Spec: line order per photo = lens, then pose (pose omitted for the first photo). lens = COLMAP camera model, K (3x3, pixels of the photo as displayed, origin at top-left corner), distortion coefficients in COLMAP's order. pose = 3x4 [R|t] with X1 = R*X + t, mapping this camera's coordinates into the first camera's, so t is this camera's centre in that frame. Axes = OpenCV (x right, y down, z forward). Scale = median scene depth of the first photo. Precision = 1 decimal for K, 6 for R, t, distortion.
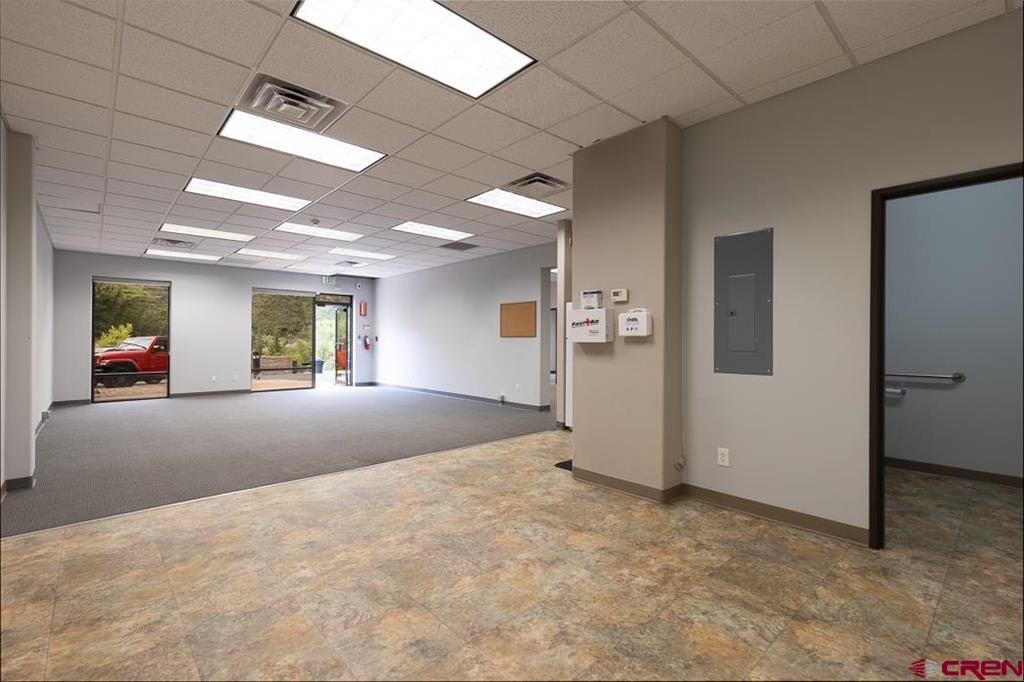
lens RADIAL K [[467.1, 0, 509.8], [0, 467.1, 343.8], [0, 0, 1]] dist [0.008785, -0.000064]
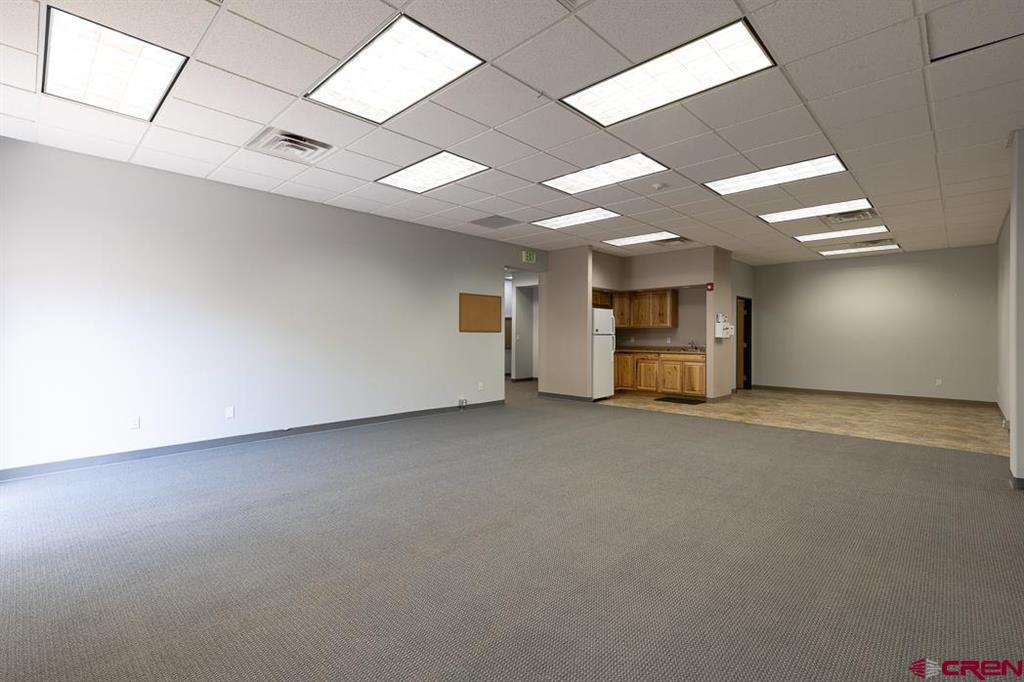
lens RADIAL K [[467.1, 0, 509.5], [0, 467.1, 332.5], [0, 0, 1]] dist [0.008785, -0.000064]
pose [[-0.073271, 0.000598, 0.997312, -1.997406], [0.000255, 1.000000, -0.000581, -0.027184], [-0.997312, 0.000212, -0.073272, 2.217817]]
